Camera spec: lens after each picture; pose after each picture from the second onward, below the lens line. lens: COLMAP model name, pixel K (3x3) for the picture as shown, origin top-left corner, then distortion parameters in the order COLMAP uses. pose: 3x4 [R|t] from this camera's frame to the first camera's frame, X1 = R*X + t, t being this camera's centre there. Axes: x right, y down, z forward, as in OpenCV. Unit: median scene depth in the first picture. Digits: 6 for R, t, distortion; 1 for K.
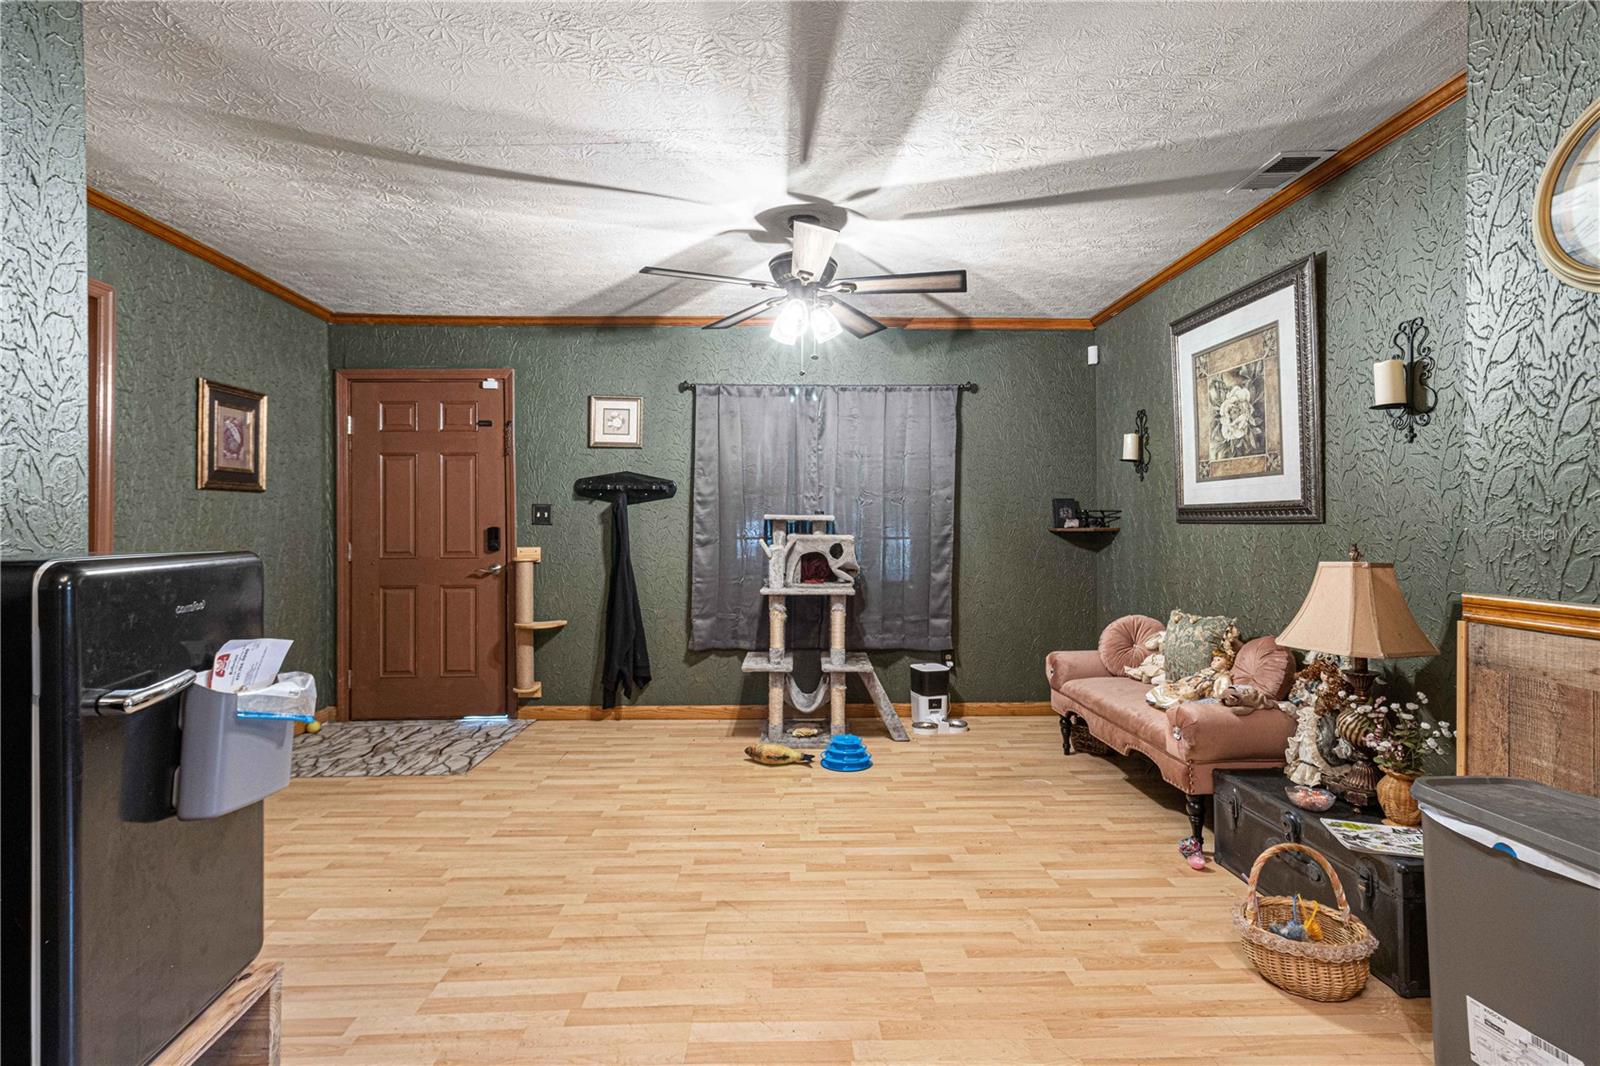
lens RADIAL K [[756.7, 0, 789.9], [0, 756.7, 542.0], [0, 0, 1]] dist [-0.008157, 0.003143]
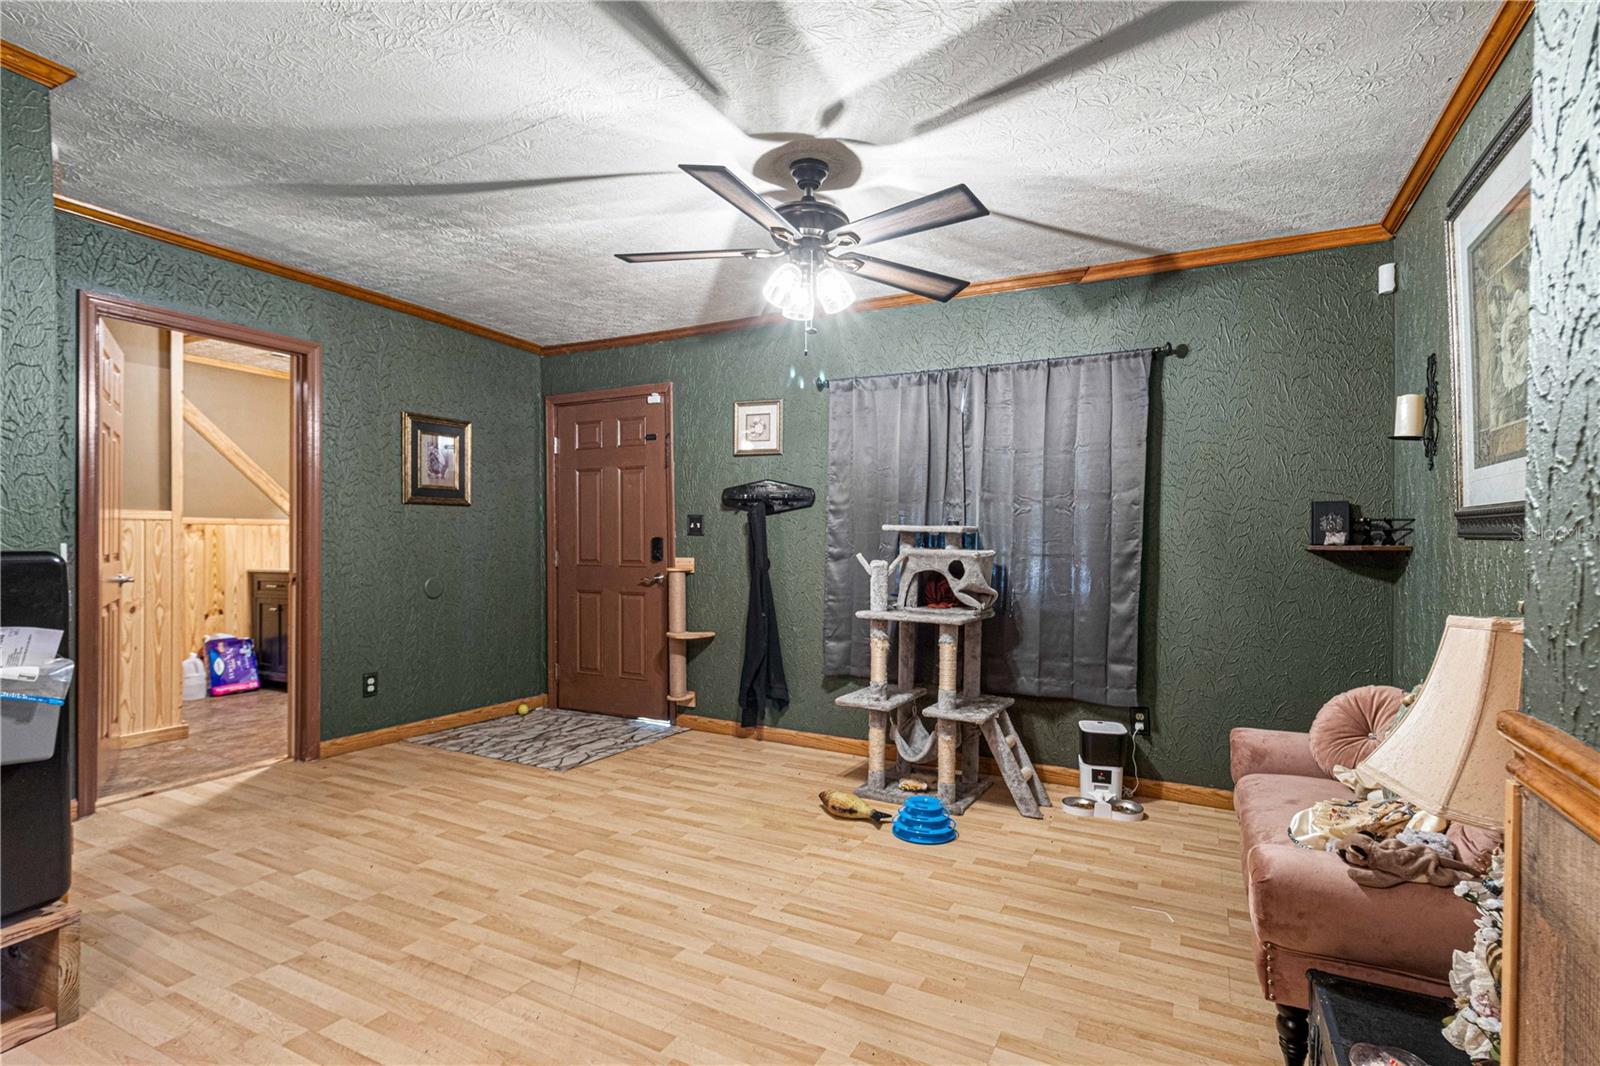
lens RADIAL K [[756.7, 0, 795.9], [0, 756.7, 570.5], [0, 0, 1]] dist [-0.008157, 0.003143]
pose [[0.871483, 0.028839, -0.489577, 0.343457], [-0.019174, 0.999510, 0.024747, -0.004777], [0.490051, -0.012179, 0.871609, 0.226766]]
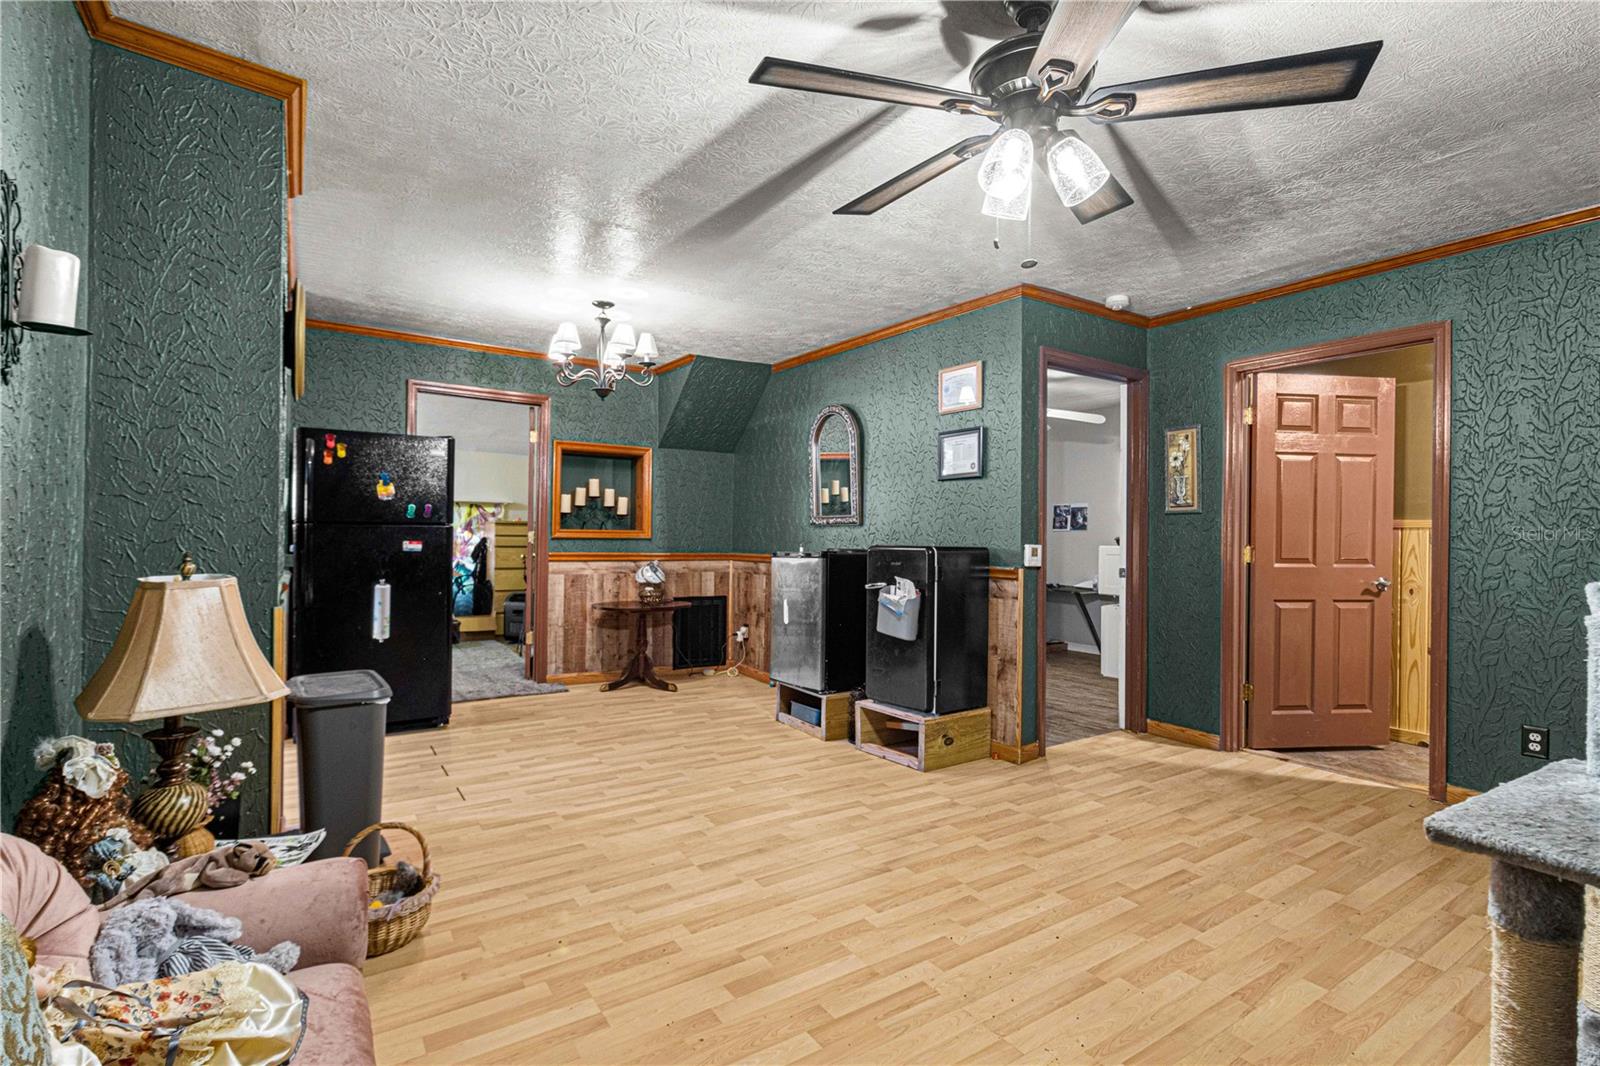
lens RADIAL K [[756.7, 0, 796.0], [0, 756.7, 544.7], [0, 0, 1]] dist [-0.008157, 0.003143]
pose [[-0.851361, -0.001050, -0.524579, 0.382721], [-0.018518, 0.999435, 0.028052, -0.021571], [0.524253, 0.033597, -0.850899, 1.161048]]
